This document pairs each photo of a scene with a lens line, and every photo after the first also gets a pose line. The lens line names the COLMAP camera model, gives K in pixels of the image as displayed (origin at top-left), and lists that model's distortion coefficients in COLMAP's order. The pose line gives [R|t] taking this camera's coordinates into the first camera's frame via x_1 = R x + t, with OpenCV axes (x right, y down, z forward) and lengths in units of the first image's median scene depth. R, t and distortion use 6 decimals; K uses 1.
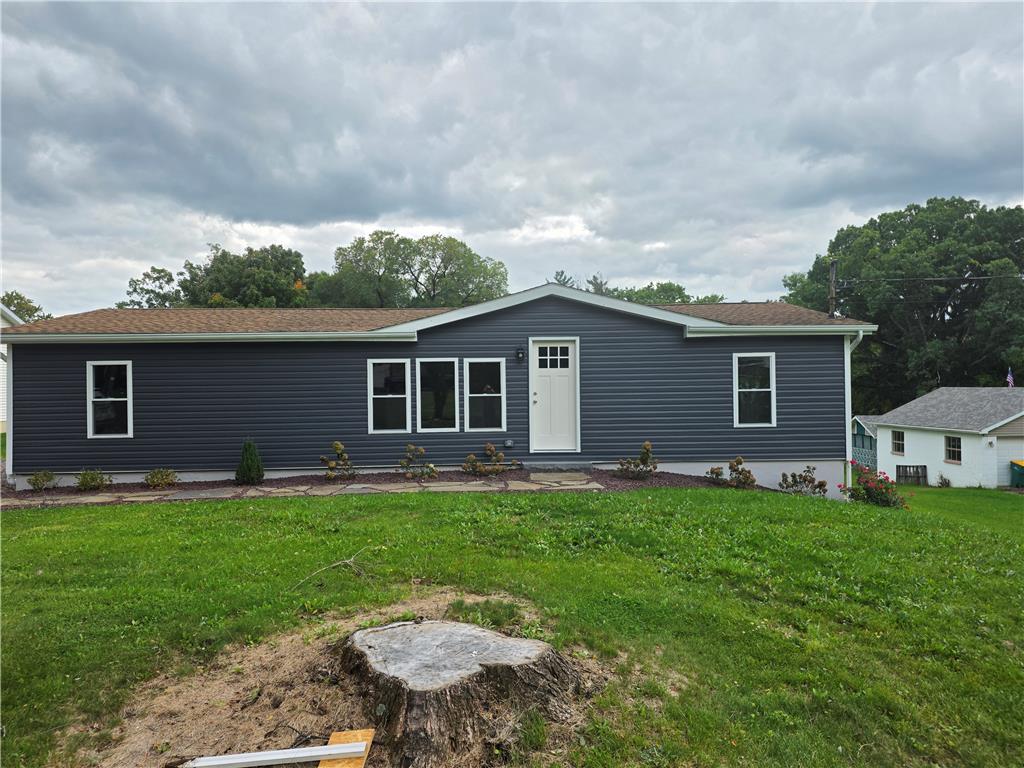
lens RADIAL K [[683.8, 0, 516.3], [0, 683.8, 392.2], [0, 0, 1]] dist [0.076874, -0.048750]
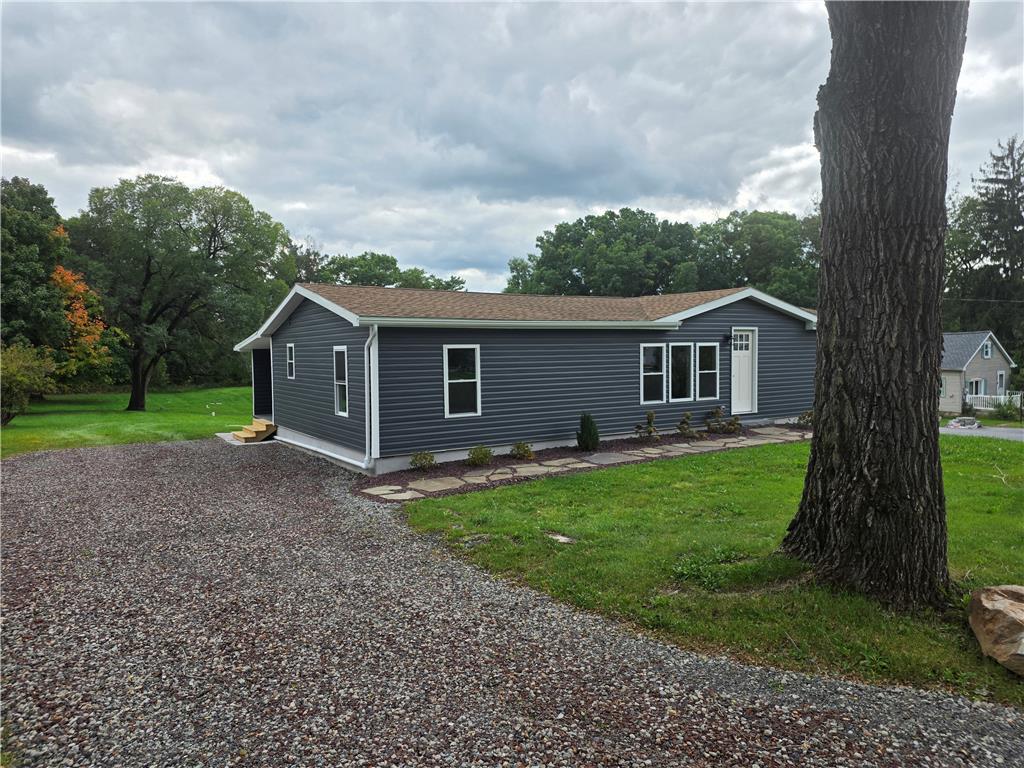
lens RADIAL K [[683.8, 0, 517.4], [0, 683.8, 386.1], [0, 0, 1]] dist [0.076874, -0.048750]
pose [[0.859847, -0.024109, 0.509983, -1.001789], [0.003678, 0.999151, 0.041031, -0.022560], [-0.510539, -0.033405, 0.859205, 0.064633]]
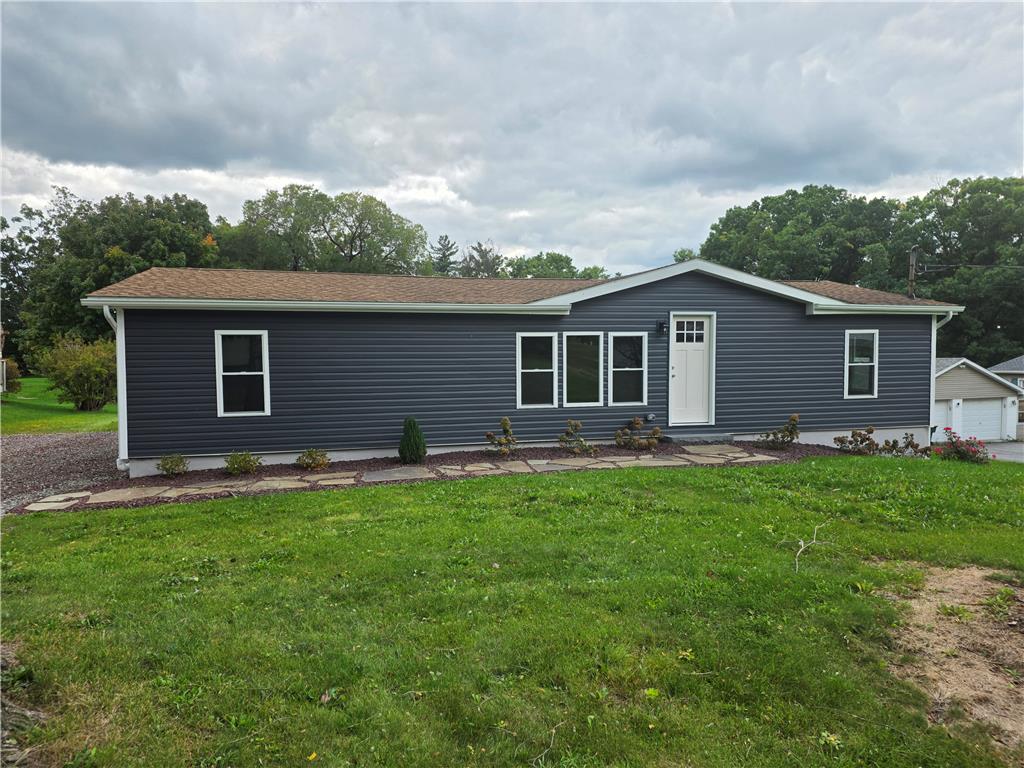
lens RADIAL K [[683.8, 0, 518.0], [0, 683.8, 394.7], [0, 0, 1]] dist [0.076874, -0.048750]
pose [[0.976752, -0.006747, 0.214268, -0.412041], [-0.004535, 0.998631, 0.052118, -0.009754], [-0.214326, -0.051878, 0.975384, 0.051938]]
